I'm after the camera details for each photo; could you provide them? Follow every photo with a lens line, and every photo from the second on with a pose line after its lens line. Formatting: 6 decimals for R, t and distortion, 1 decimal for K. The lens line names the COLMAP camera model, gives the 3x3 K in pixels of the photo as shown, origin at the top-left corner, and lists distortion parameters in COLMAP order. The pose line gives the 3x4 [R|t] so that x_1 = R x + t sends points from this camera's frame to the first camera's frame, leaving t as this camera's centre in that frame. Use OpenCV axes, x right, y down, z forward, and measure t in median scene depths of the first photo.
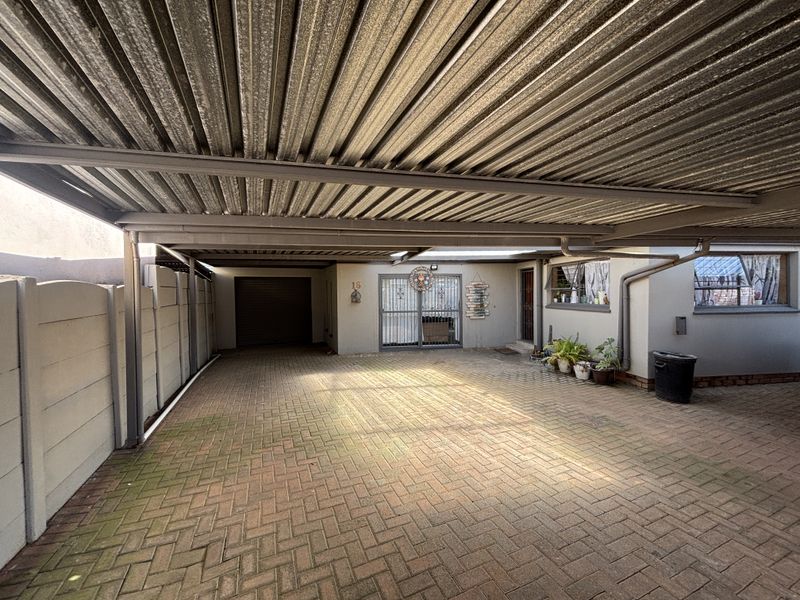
lens RADIAL K [[321.7, 0, 404.4], [0, 321.7, 300.9], [0, 0, 1]] dist [0.001154, -0.000087]
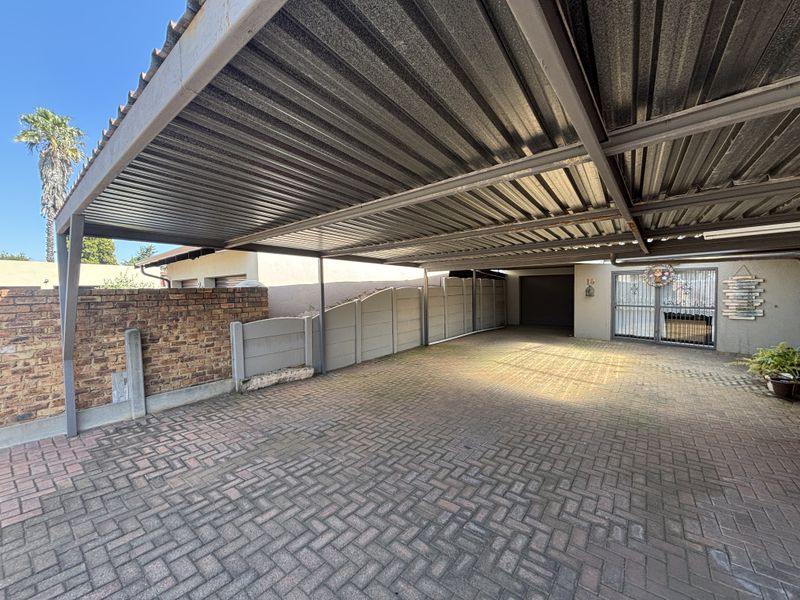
lens RADIAL K [[321.7, 0, 403.1], [0, 321.7, 297.8], [0, 0, 1]] dist [0.001154, -0.000087]
pose [[0.490017, 0.030930, -0.871164, 0.536144], [-0.014115, 0.999521, 0.027548, -0.012413], [0.871599, -0.001202, 0.490218, -0.194569]]
